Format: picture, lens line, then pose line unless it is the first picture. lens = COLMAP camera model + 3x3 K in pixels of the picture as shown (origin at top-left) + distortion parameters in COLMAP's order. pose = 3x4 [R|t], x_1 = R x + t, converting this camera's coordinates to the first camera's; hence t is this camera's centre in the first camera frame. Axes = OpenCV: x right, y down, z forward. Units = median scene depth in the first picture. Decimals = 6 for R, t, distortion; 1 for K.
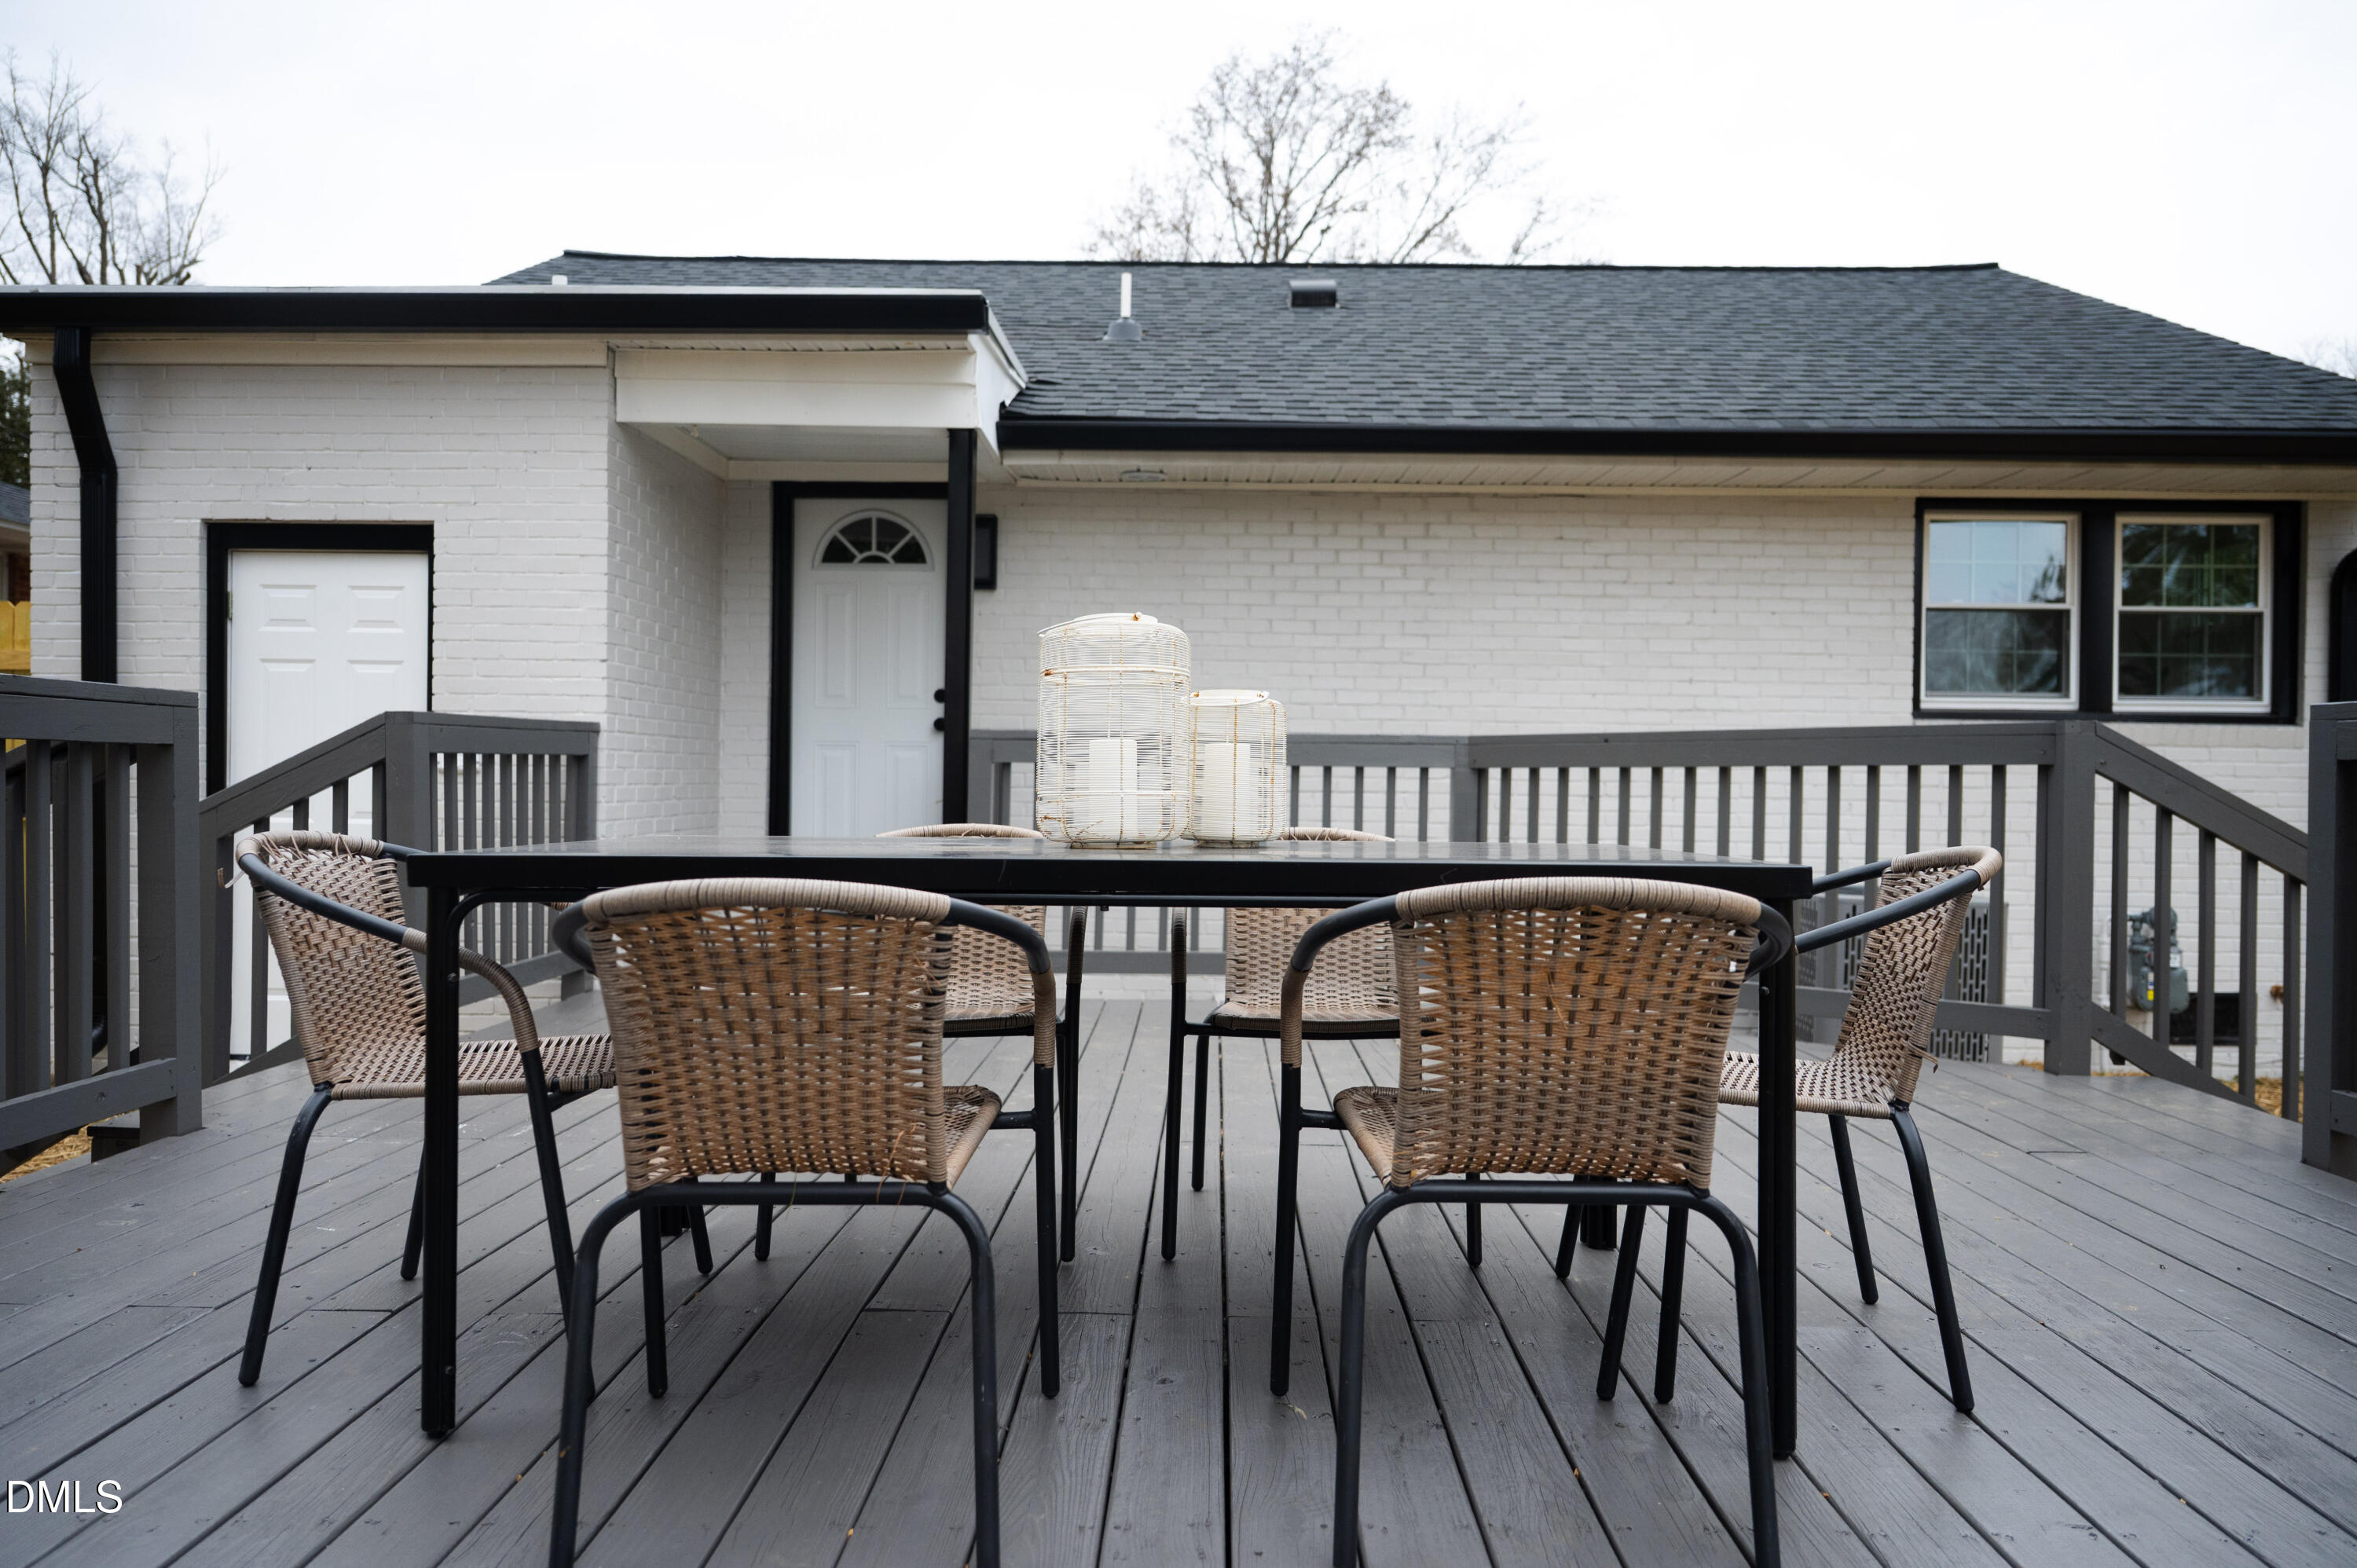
lens RADIAL K [[1573.7, 0, 1176.4], [0, 1573.7, 792.5], [0, 0, 1]] dist [-0.007967, 0.000077]
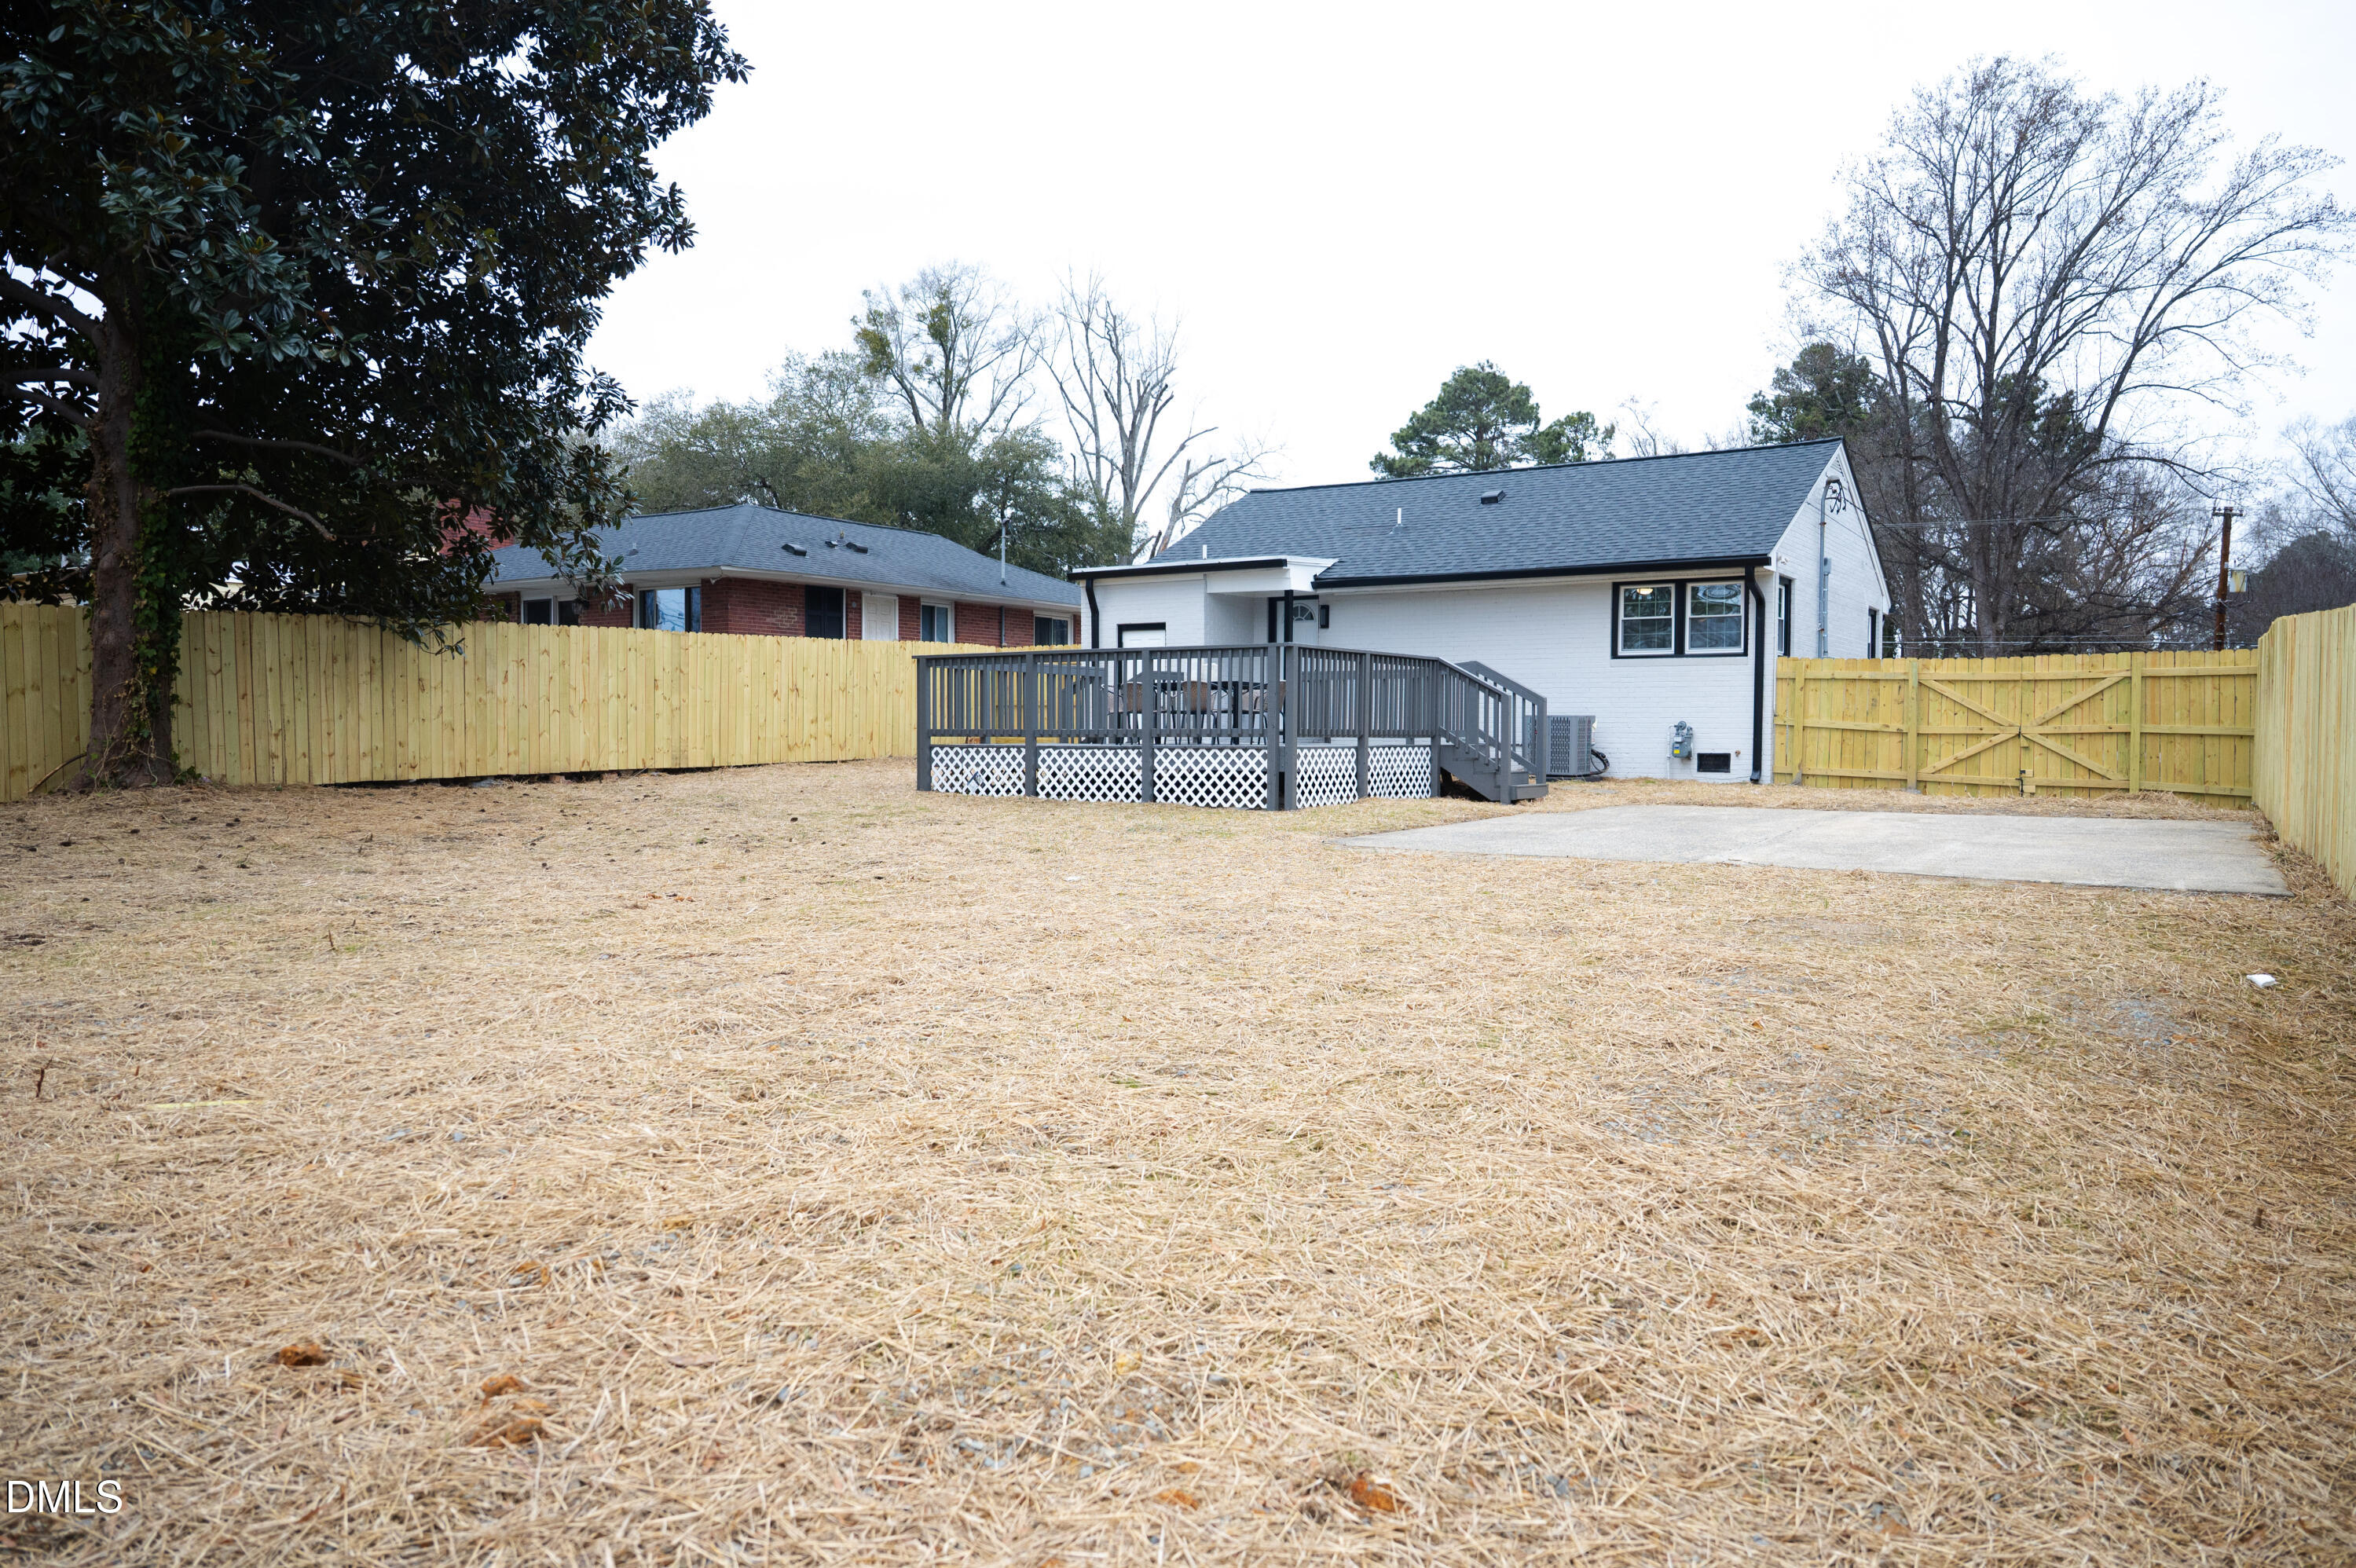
lens RADIAL K [[1573.1, 0, 1177.9], [0, 1573.1, 787.9], [0, 0, 1]] dist [-0.007967, 0.000077]
pose [[0.841650, 0.006230, -0.539988, 1.326156], [0.003908, 0.999837, 0.017626, 0.131860], [0.540009, -0.016946, 0.841488, -1.808376]]
